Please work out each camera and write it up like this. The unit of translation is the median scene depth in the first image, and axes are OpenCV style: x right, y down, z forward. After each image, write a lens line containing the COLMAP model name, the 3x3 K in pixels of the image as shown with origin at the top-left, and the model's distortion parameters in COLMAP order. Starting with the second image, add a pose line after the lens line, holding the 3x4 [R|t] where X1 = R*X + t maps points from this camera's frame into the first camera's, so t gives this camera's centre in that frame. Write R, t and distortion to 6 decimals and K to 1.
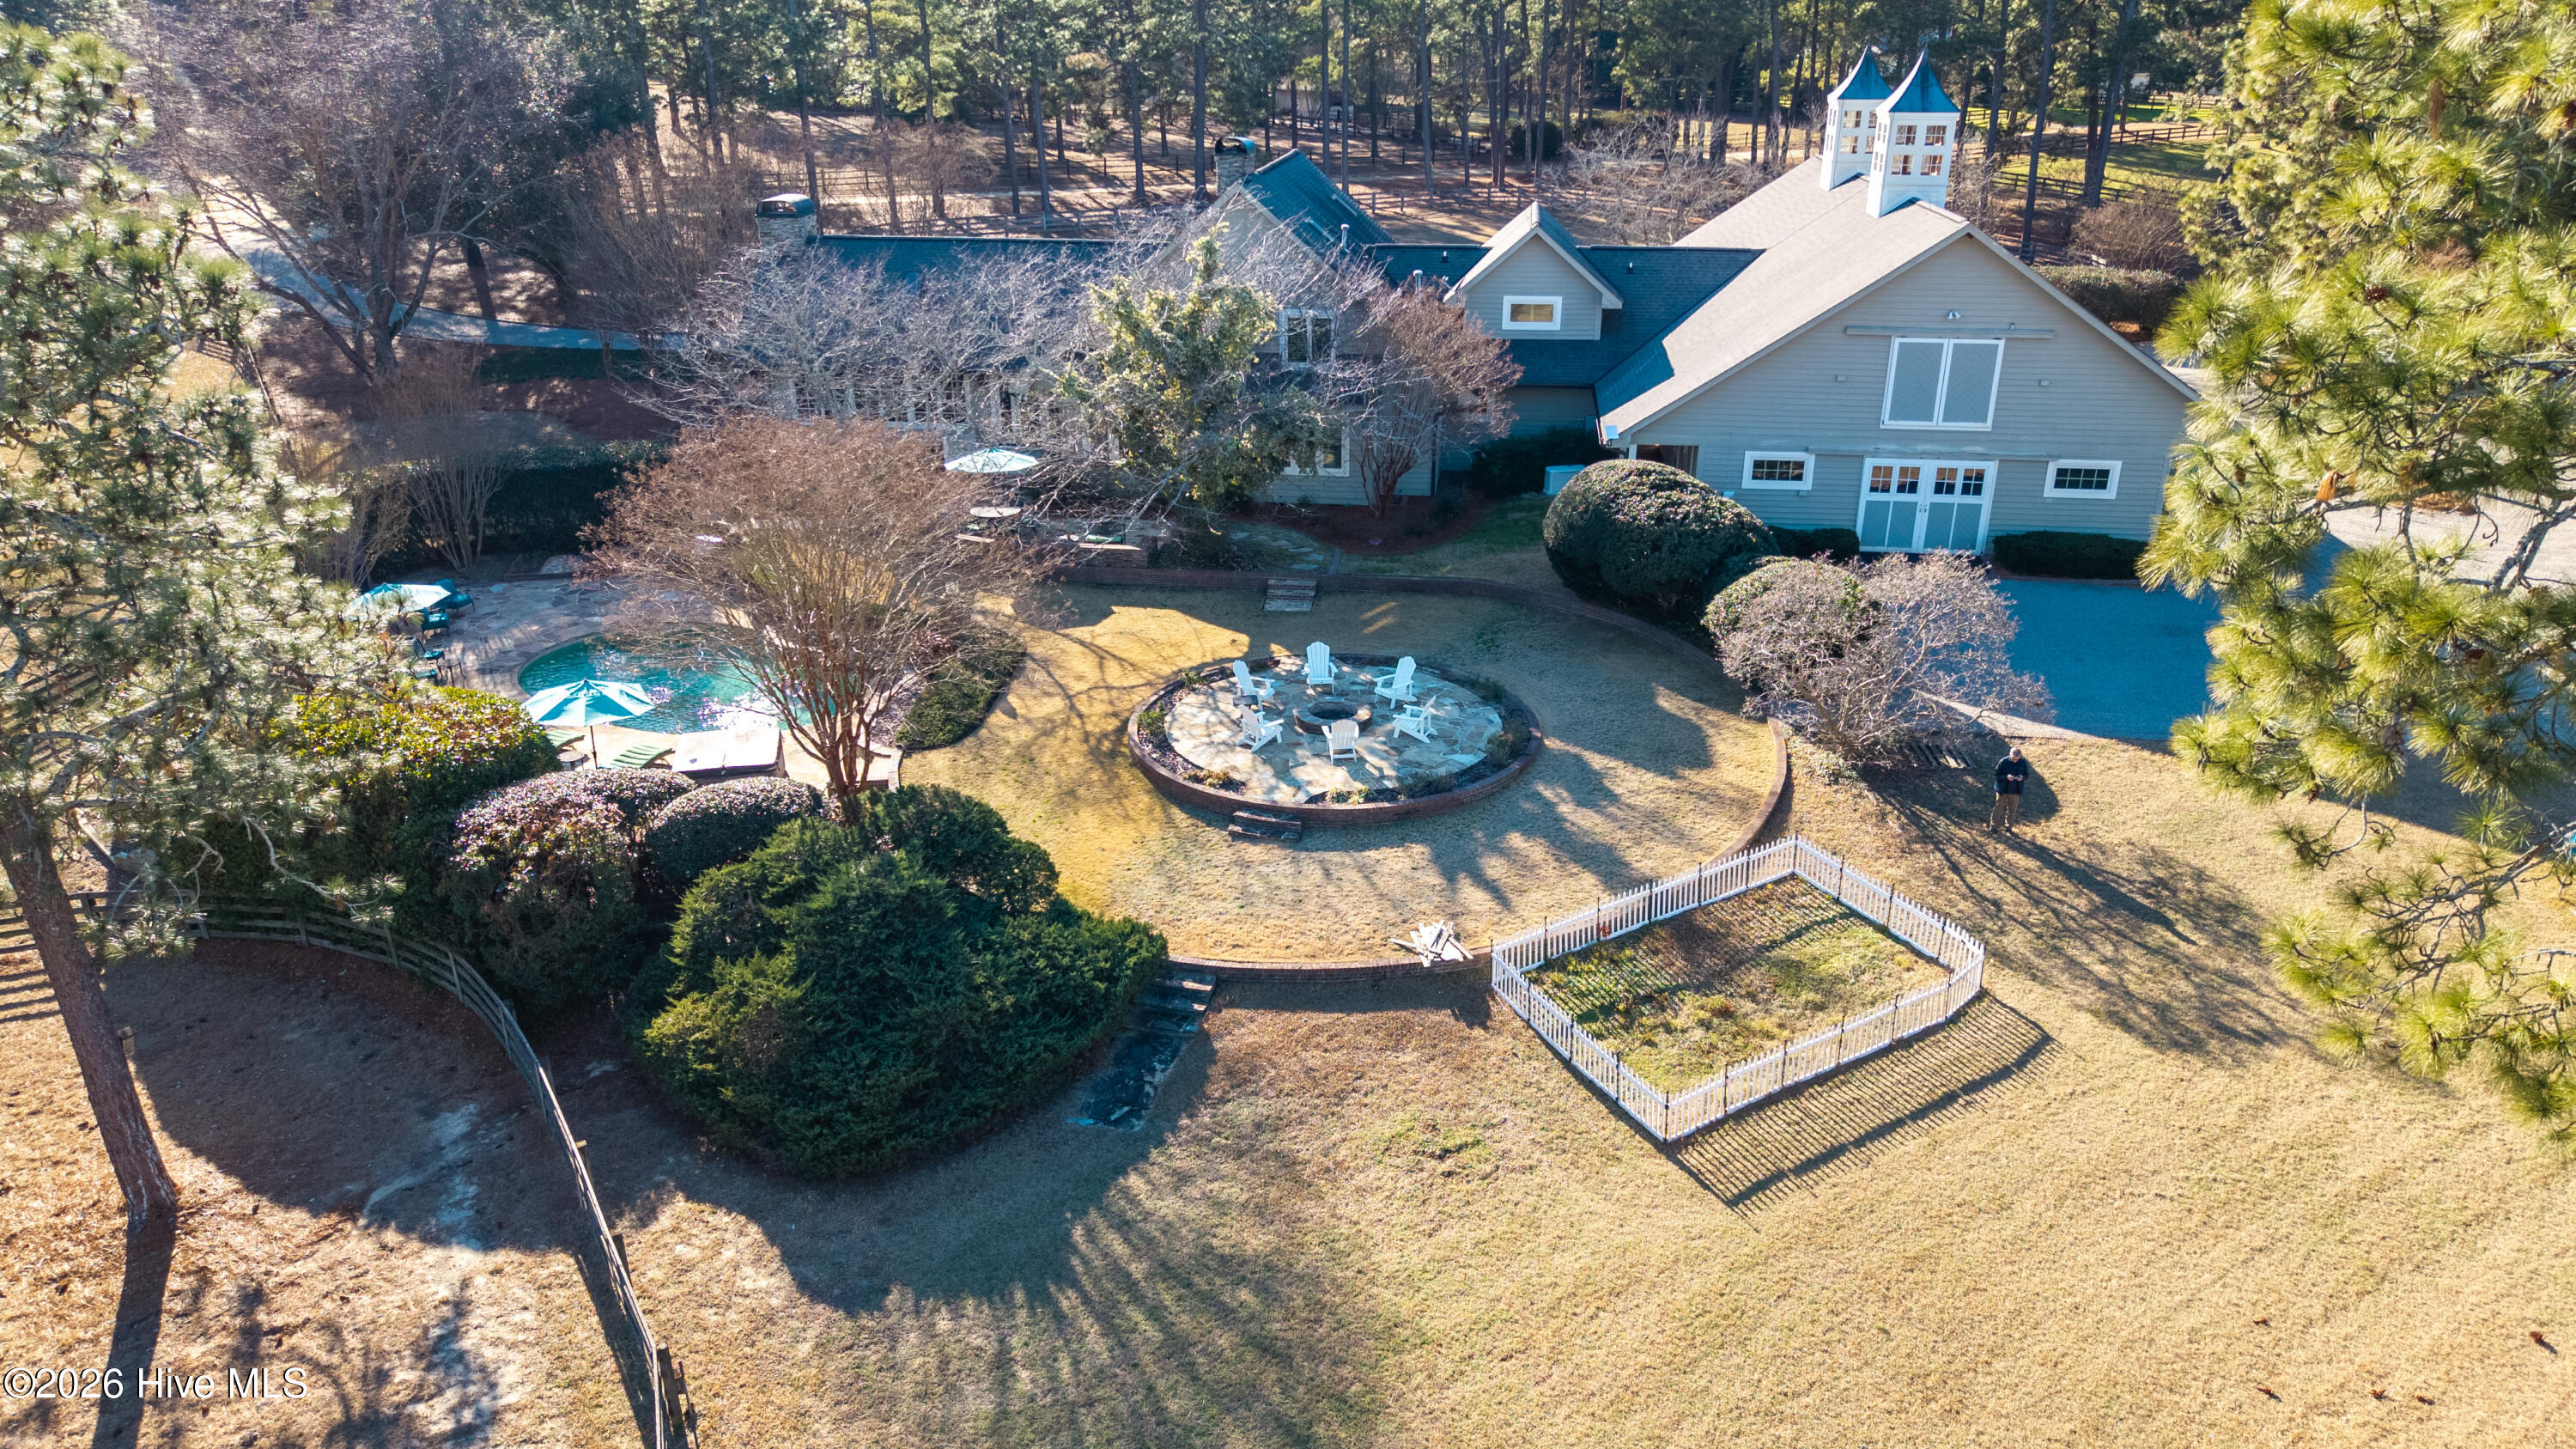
lens RADIAL K [[1733.7, 0, 1288.0], [0, 1733.7, 724.5], [0, 0, 1]] dist [0.022630, -0.020324]
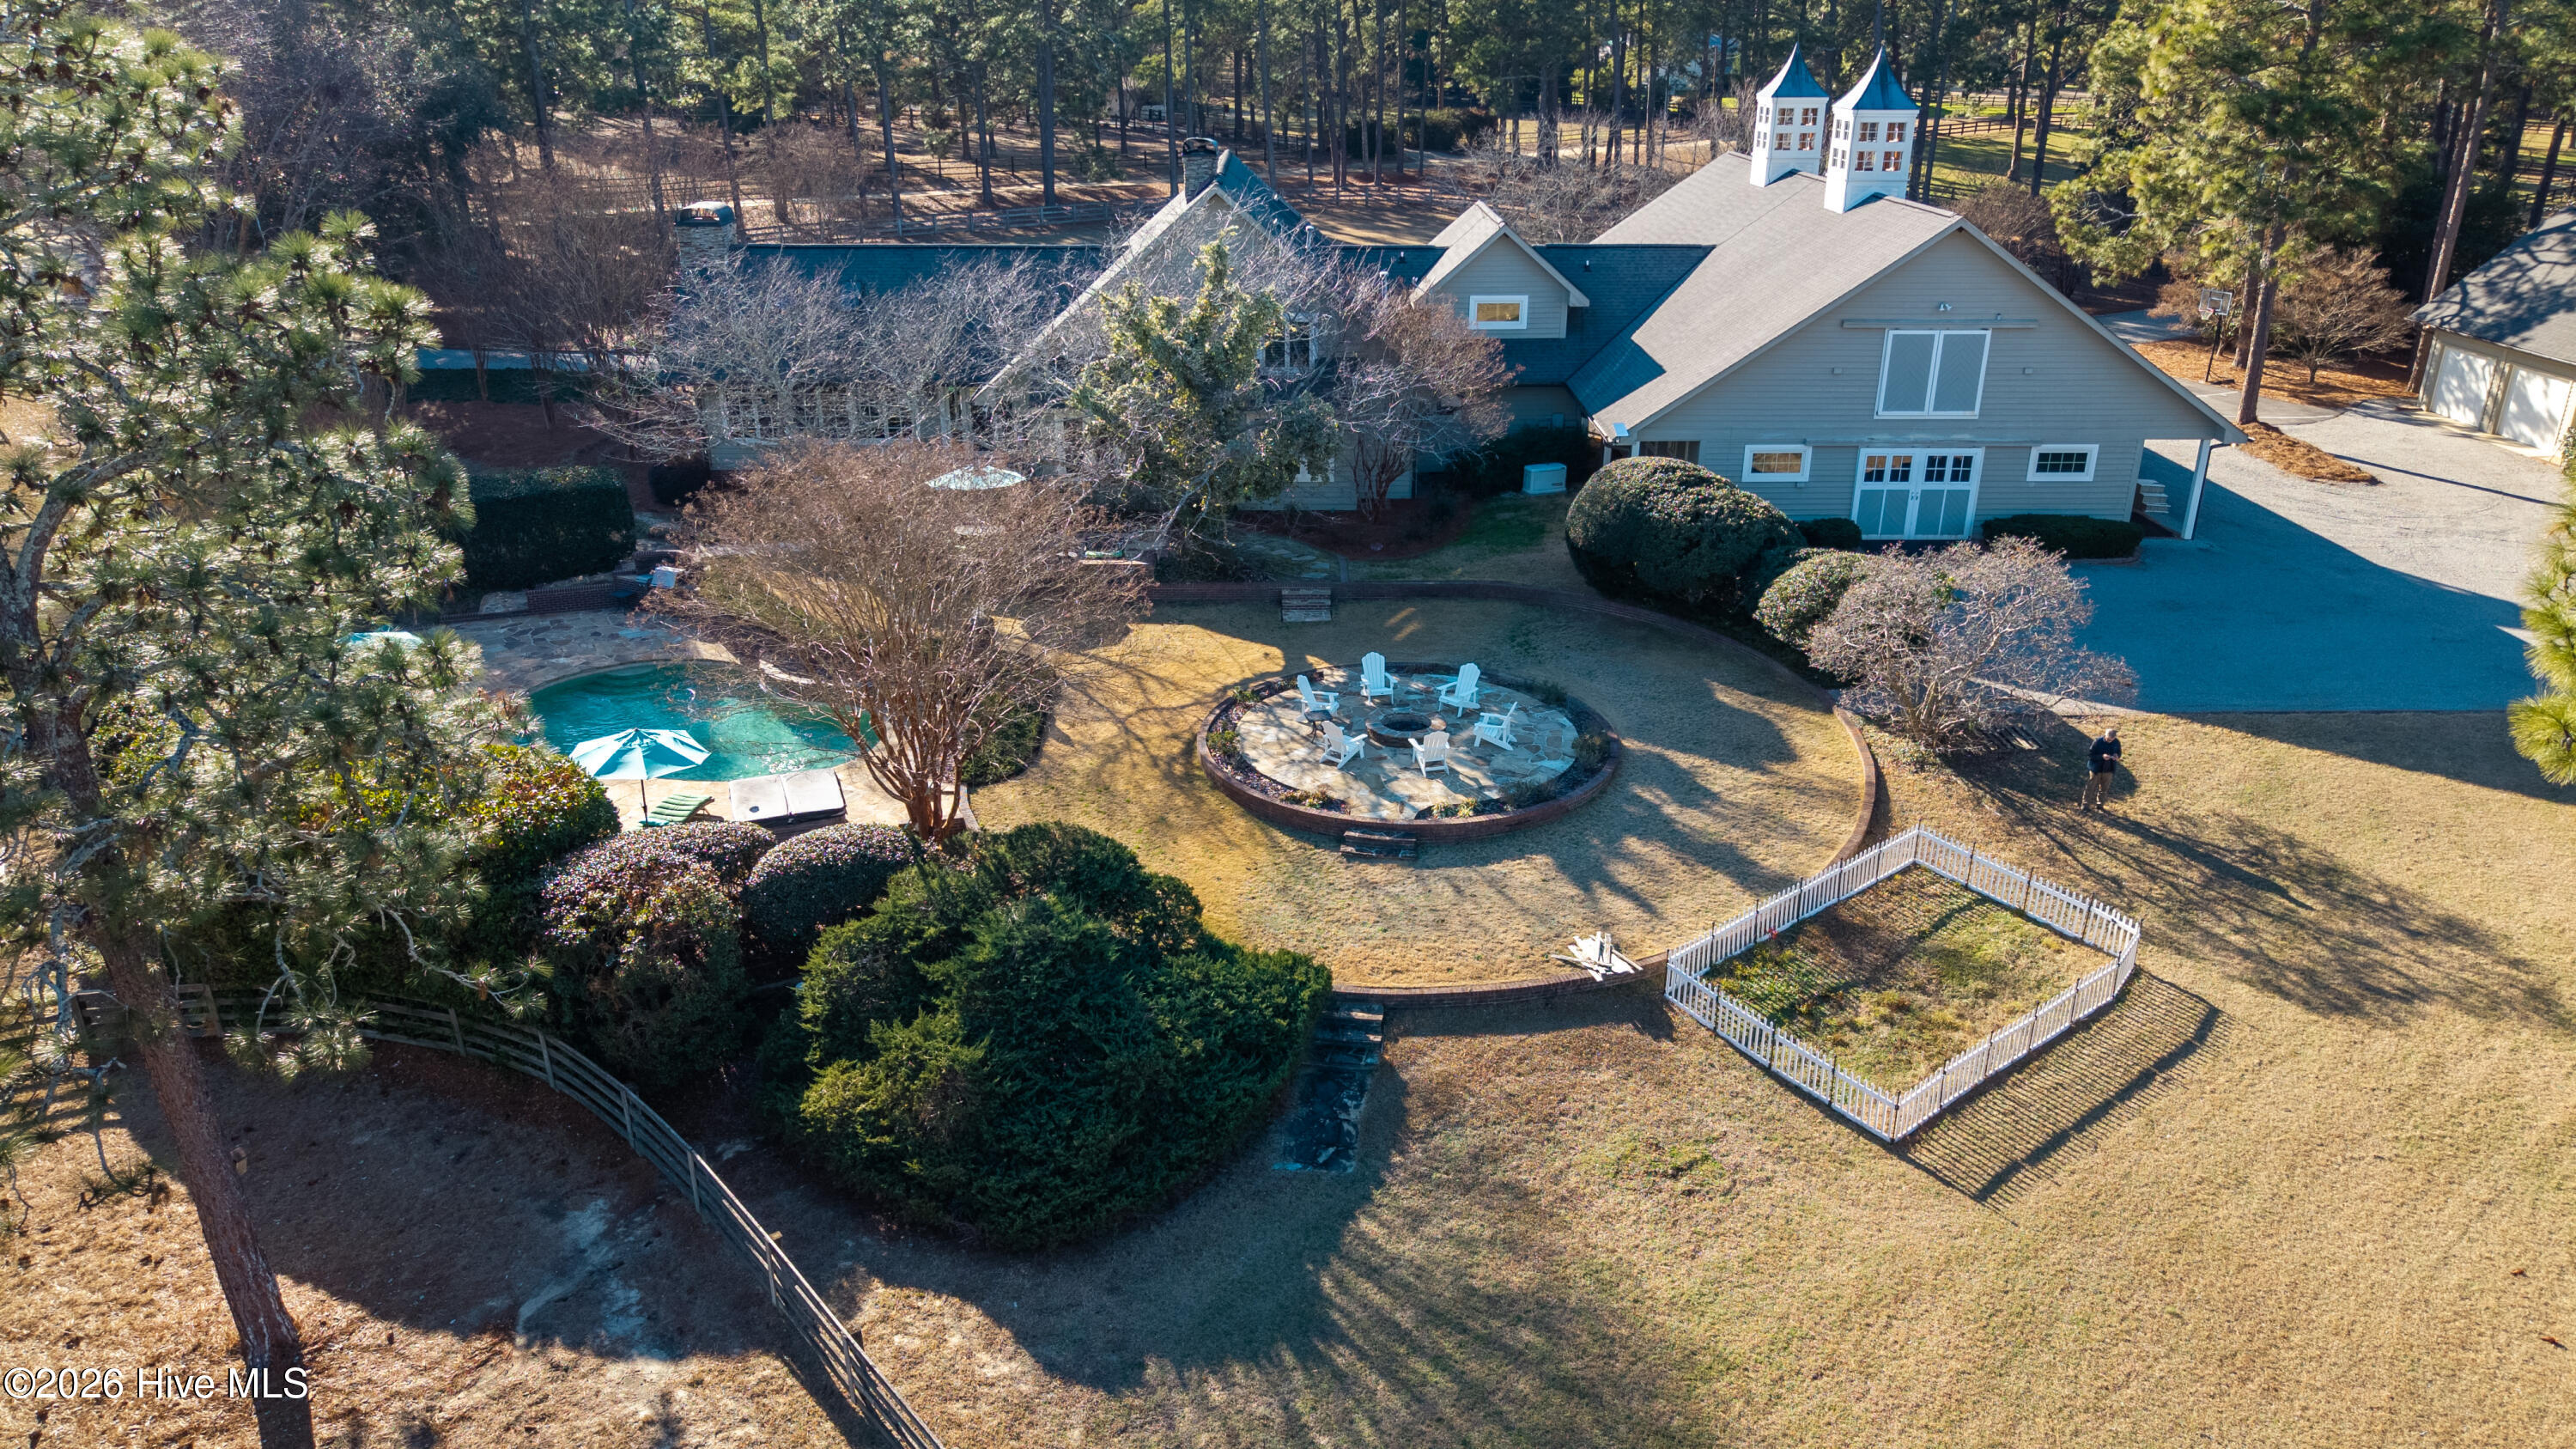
lens RADIAL K [[1733.7, 0, 1288.0], [0, 1733.7, 724.5], [0, 0, 1]] dist [0.022630, -0.020324]
pose [[0.990997, -0.048639, 0.124740, -0.201782], [0.048575, 0.998813, 0.003558, -0.016568], [-0.124765, 0.002533, 0.992183, 0.042515]]
